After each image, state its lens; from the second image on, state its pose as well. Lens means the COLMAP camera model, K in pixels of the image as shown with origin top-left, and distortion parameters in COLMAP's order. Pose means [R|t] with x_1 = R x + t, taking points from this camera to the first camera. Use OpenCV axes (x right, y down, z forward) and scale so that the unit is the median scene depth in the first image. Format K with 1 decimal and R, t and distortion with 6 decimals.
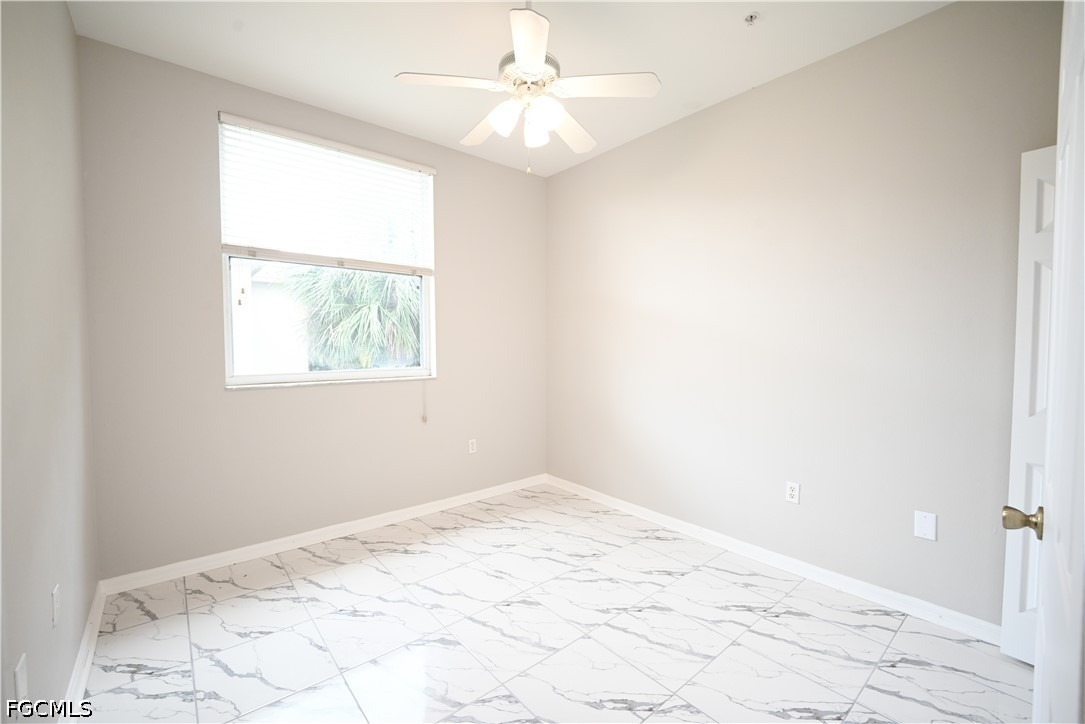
lens RADIAL K [[452.1, 0, 542.6], [0, 452.1, 362.6], [0, 0, 1]] dist [-0.006003, -0.003047]
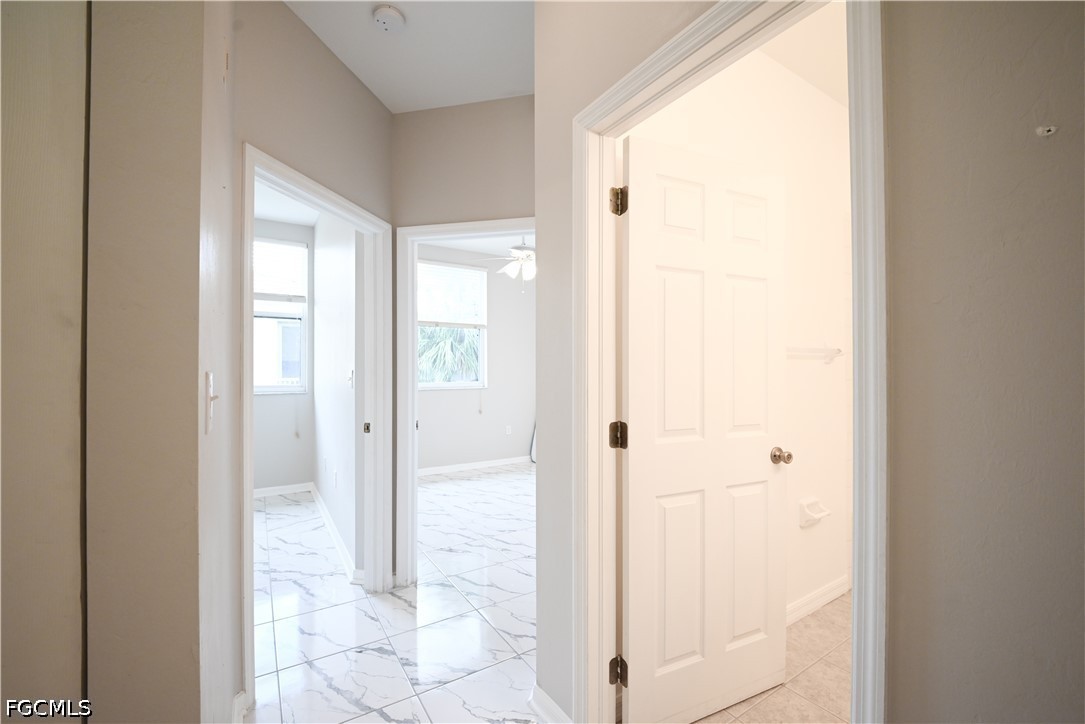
lens RADIAL K [[452.1, 0, 546.8], [0, 452.1, 363.6], [0, 0, 1]] dist [-0.006003, -0.003047]
pose [[0.991994, -0.002634, -0.126257, 0.189133], [-0.004169, 0.998554, -0.053590, 0.030114], [0.126215, 0.053687, 0.990549, -0.621914]]
